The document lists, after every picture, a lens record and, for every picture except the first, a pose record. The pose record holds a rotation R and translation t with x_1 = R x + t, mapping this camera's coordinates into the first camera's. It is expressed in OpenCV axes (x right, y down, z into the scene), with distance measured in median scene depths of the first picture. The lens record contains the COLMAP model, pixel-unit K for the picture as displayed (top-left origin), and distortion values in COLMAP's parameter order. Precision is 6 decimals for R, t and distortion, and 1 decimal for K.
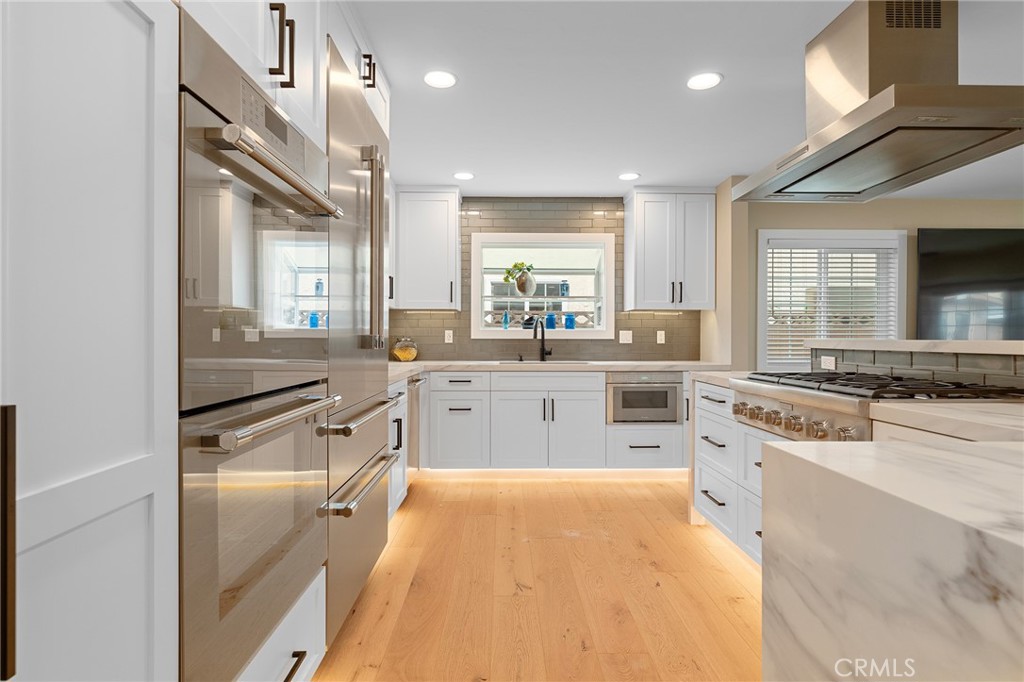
lens RADIAL K [[513.2, 0, 509.2], [0, 513.2, 337.9], [0, 0, 1]] dist [0.001072, 0.000352]
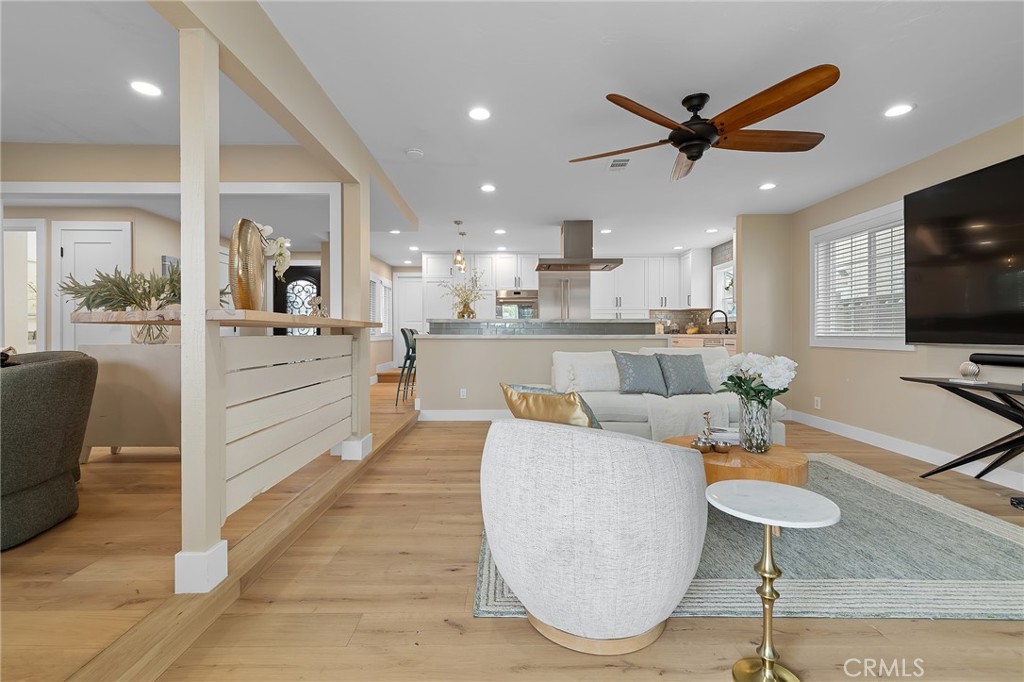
lens RADIAL K [[485.6, 0, 512.0], [0, 485.6, 341.0], [0, 0, 1]] dist [-0.000289, -0.000096]
pose [[-0.012240, 0.013408, -0.999835, 1.694883], [0.004976, 0.999899, 0.013348, 0.041877], [0.999913, -0.004812, -0.012305, 0.277892]]
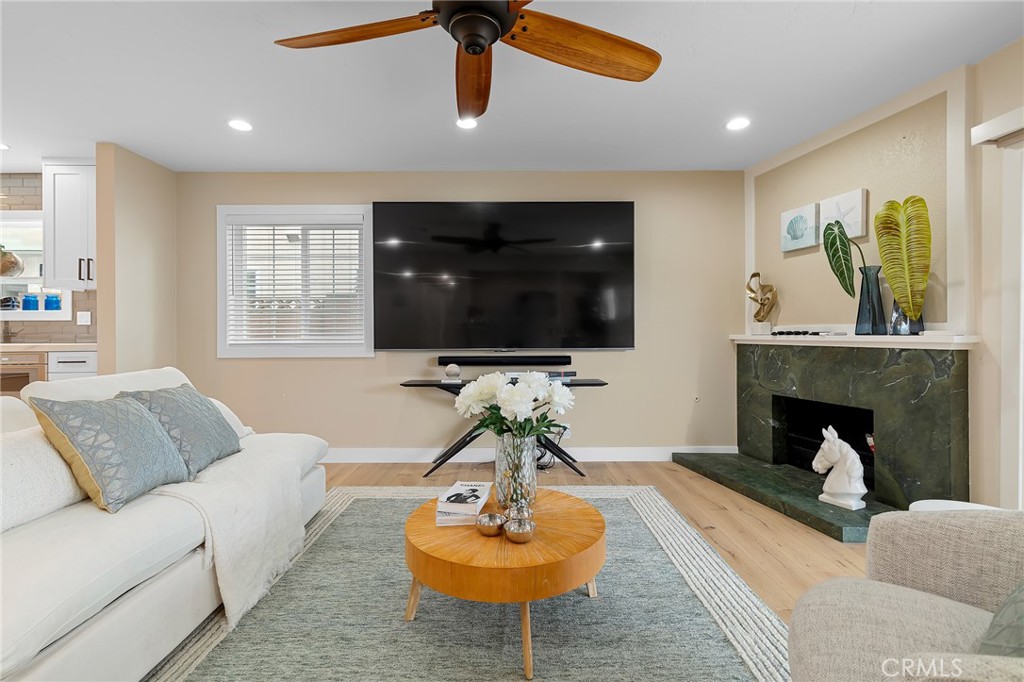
lens RADIAL K [[460.0, 0, 511.4], [0, 460.0, 333.9], [0, 0, 1]] dist [0.002938, 0.000281]
pose [[0.999891, -0.007525, -0.012673, 1.050375], [0.007594, 0.999957, 0.005386, 0.029438], [0.012632, -0.005482, 0.999905, 0.147331]]
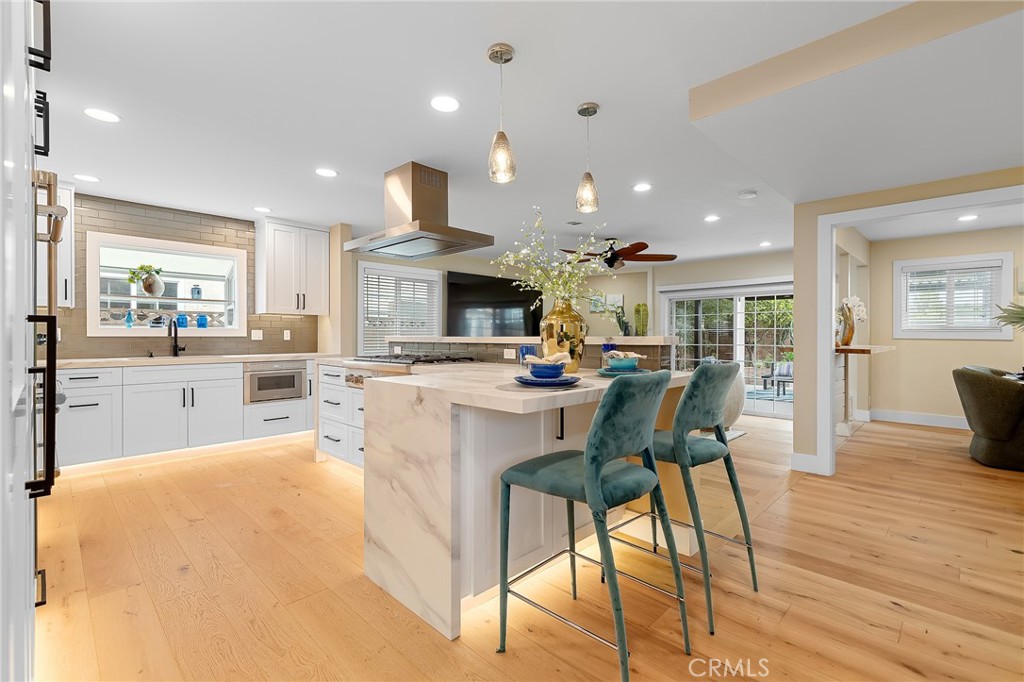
lens RADIAL K [[462.8, 0, 512.0], [0, 462.8, 341.0], [0, 0, 1]] dist [-0.000593, -0.000214]
pose [[0.713156, -0.008044, 0.700959, -0.118642], [0.000230, 0.999937, 0.011241, 0.000506], [-0.701005, -0.007855, 0.713113, -0.230730]]
